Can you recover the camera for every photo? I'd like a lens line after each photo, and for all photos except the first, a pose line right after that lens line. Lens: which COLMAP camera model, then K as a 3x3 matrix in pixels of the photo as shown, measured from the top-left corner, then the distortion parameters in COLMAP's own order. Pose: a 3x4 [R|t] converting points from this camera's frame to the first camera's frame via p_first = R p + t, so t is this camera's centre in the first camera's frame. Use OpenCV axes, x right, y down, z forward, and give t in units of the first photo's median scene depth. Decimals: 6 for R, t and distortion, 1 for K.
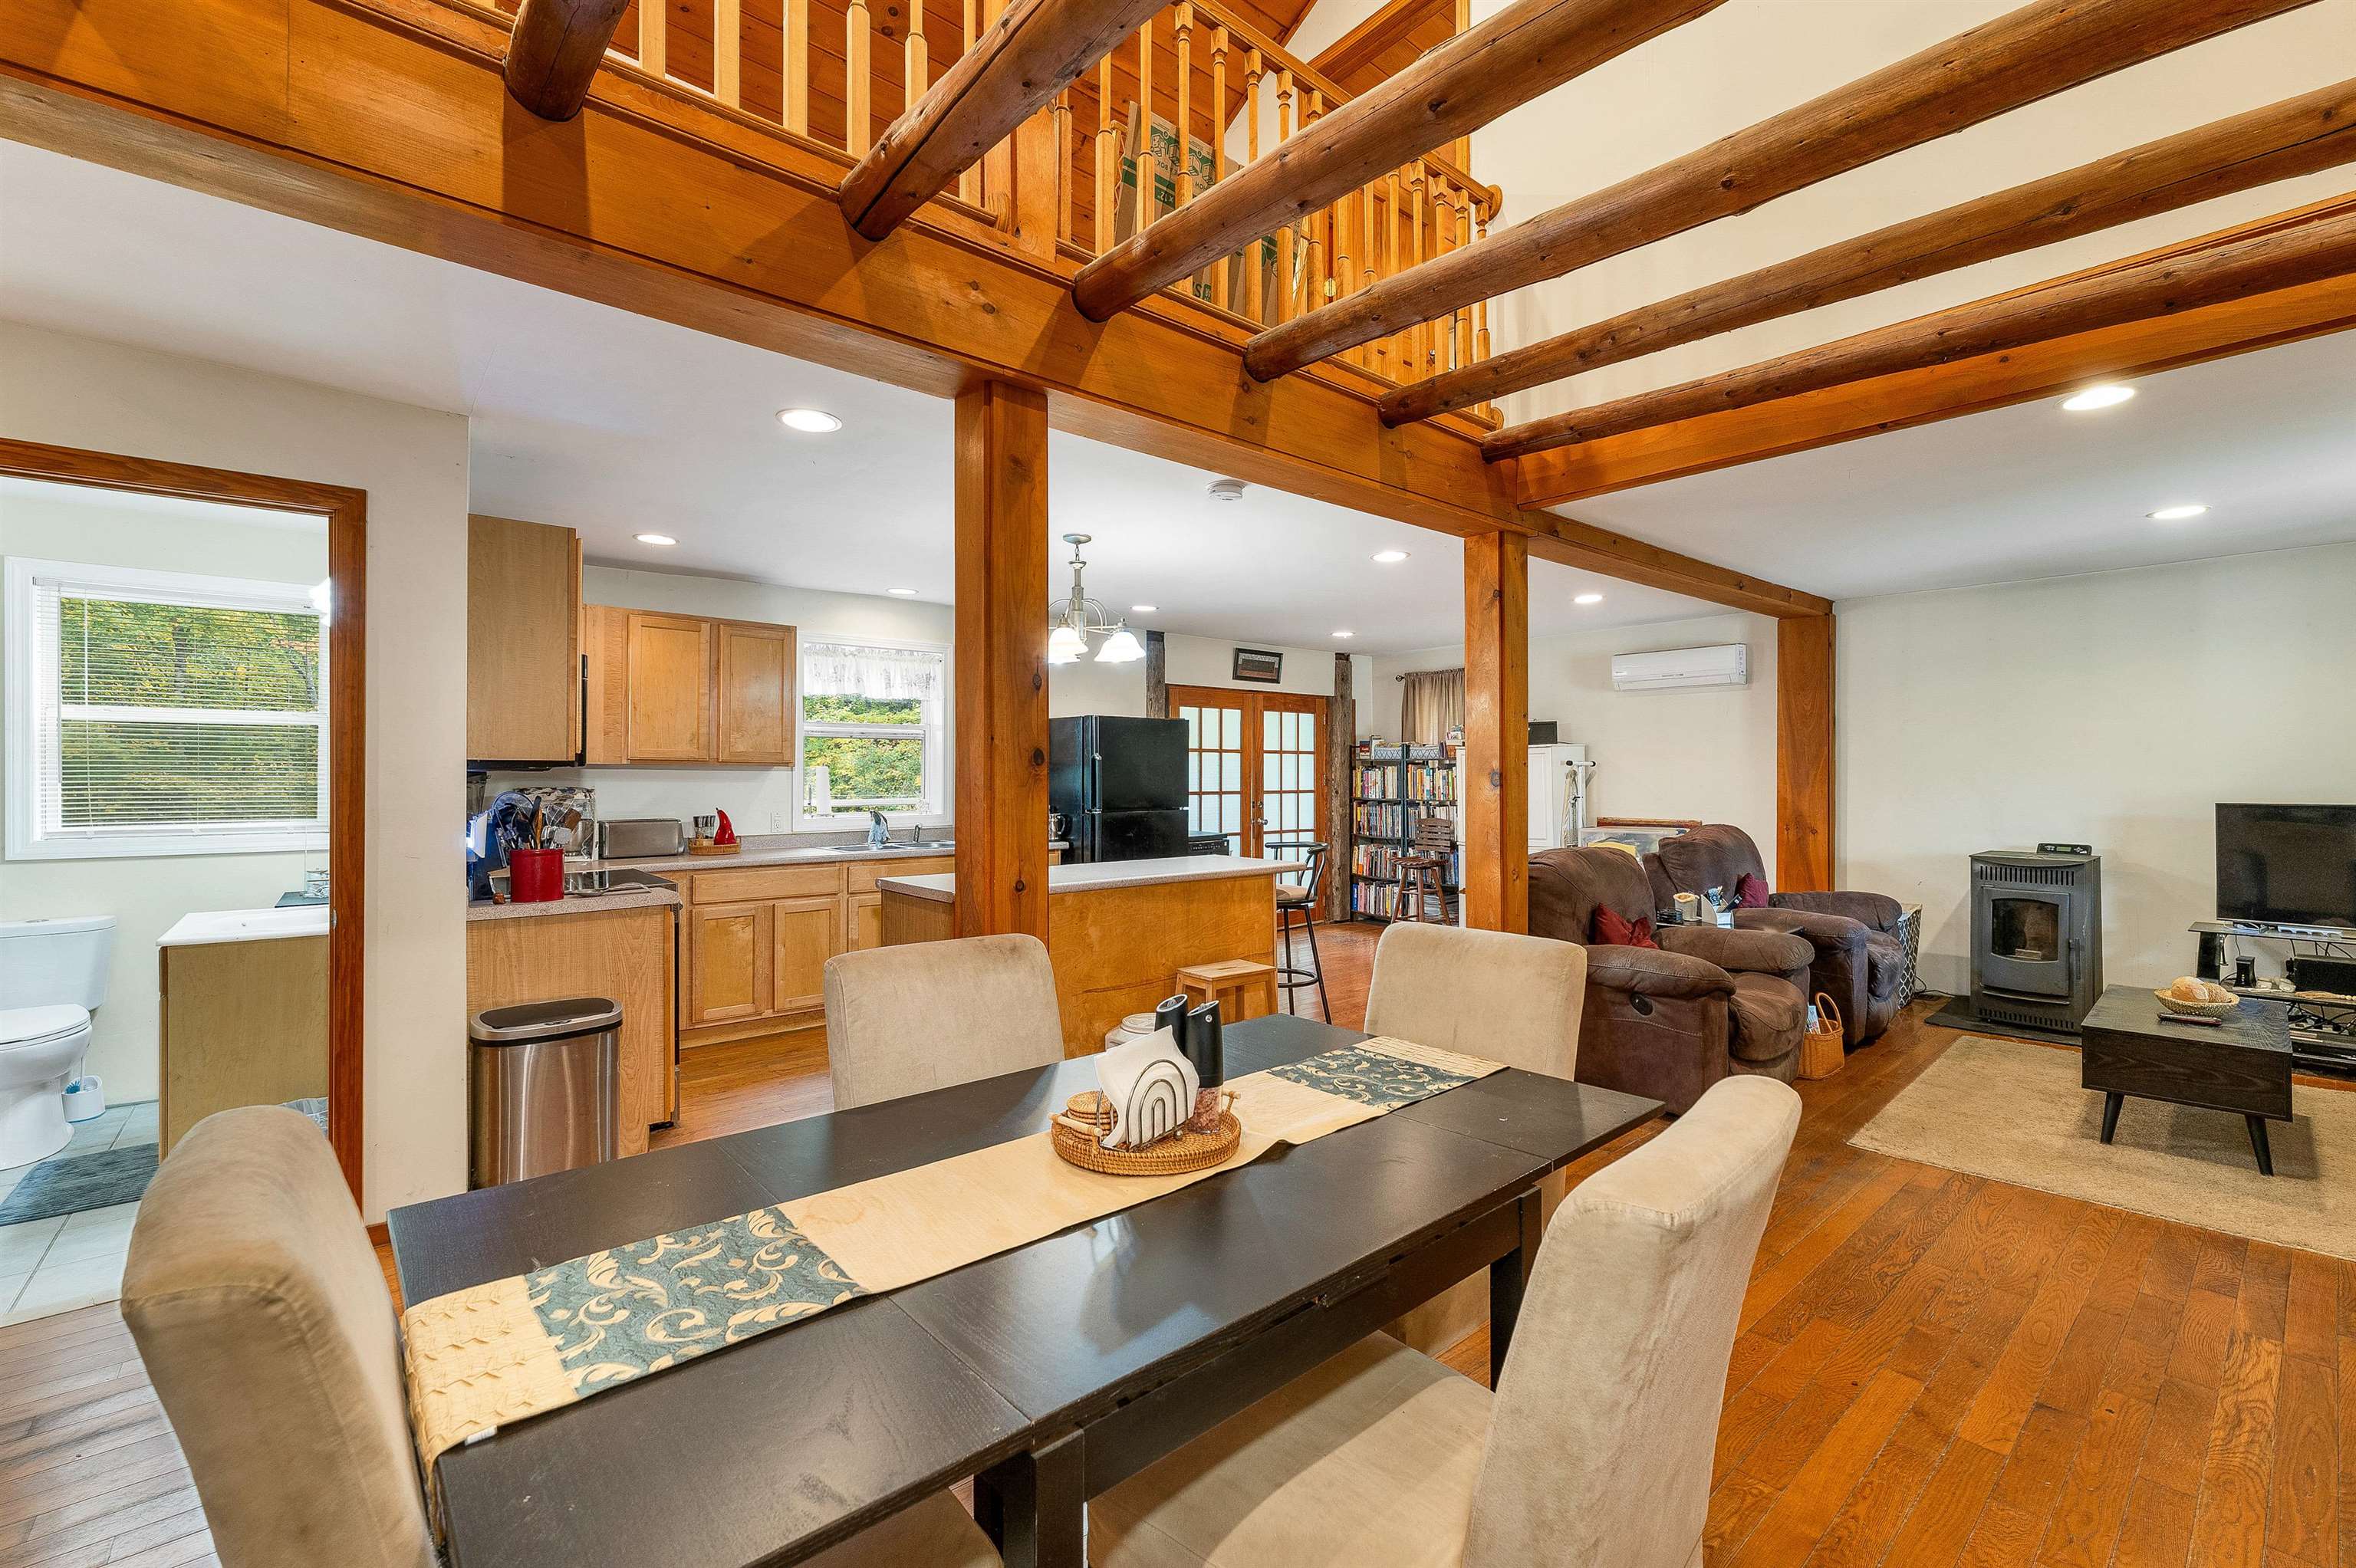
lens RADIAL K [[995.3, 0, 1179.9], [0, 995.3, 781.7], [0, 0, 1]] dist [-0.003310, -0.000660]
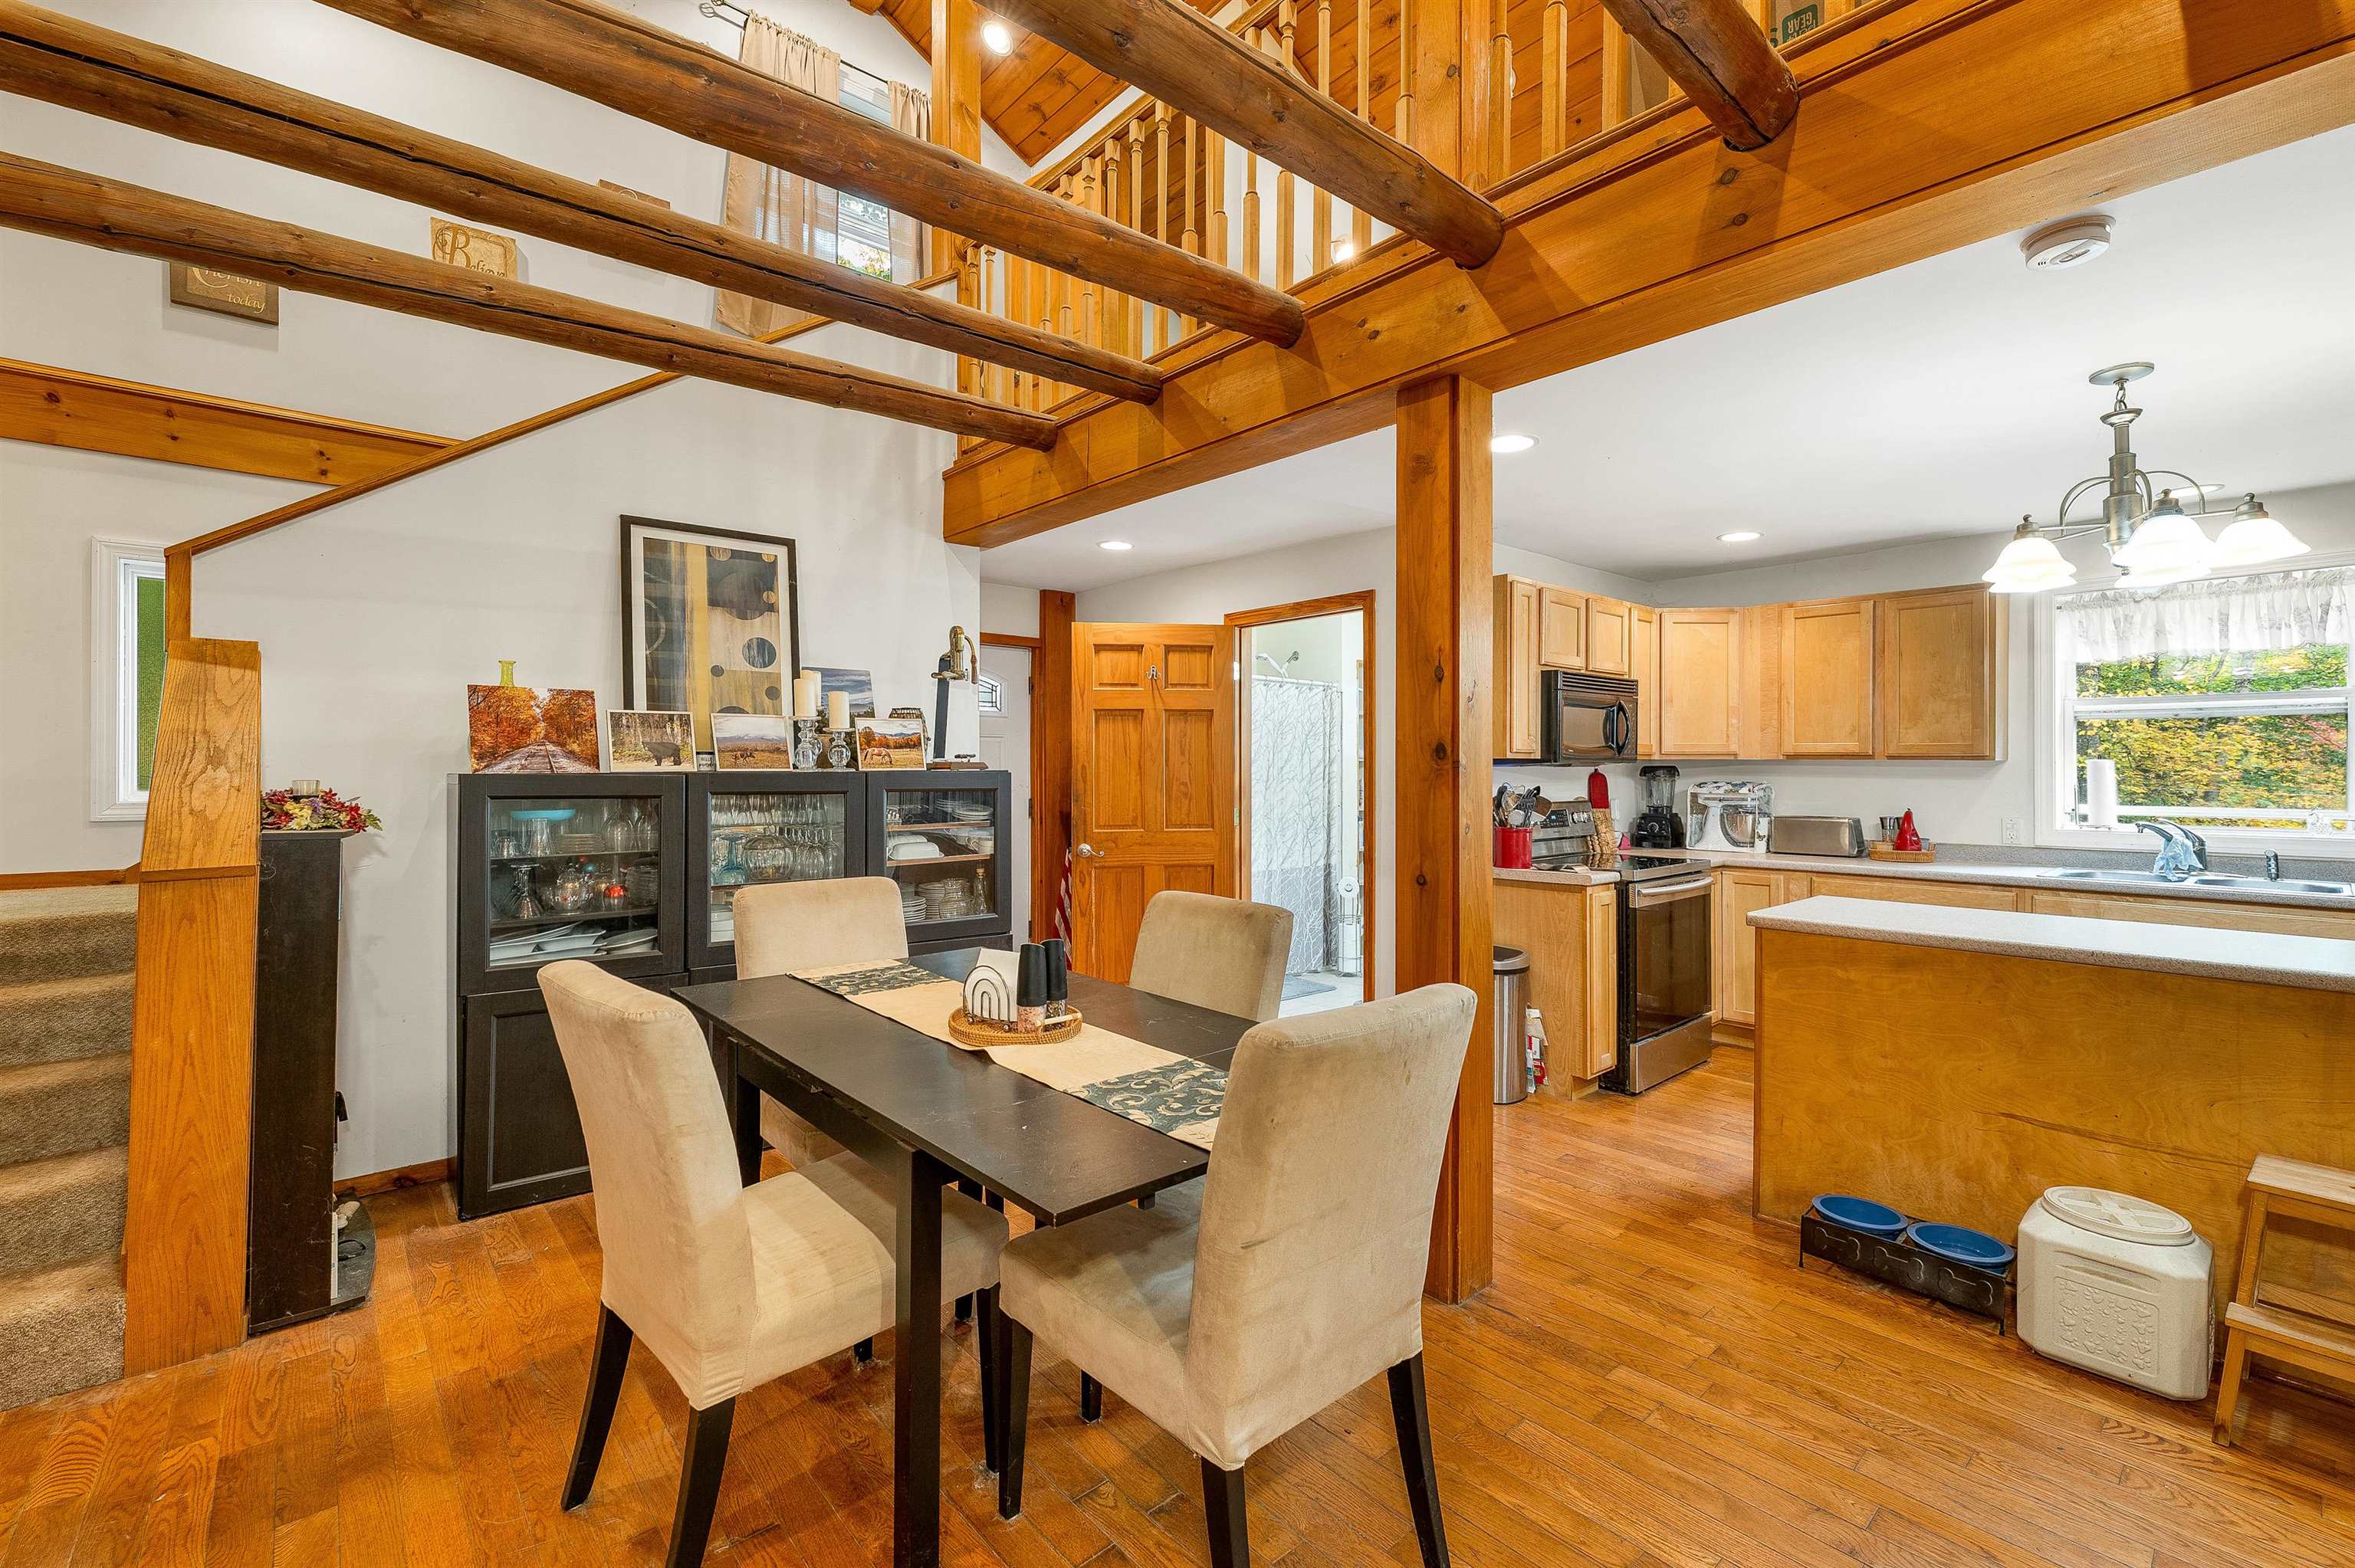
lens RADIAL K [[994.8, 0, 1180.5], [0, 994.8, 758.3], [0, 0, 1]] dist [-0.003310, -0.000660]
pose [[0.055079, -0.013000, -0.998397, 0.240698], [-0.012755, 0.999824, -0.013723, 0.001650], [0.998401, 0.013490, 0.054904, 0.209507]]
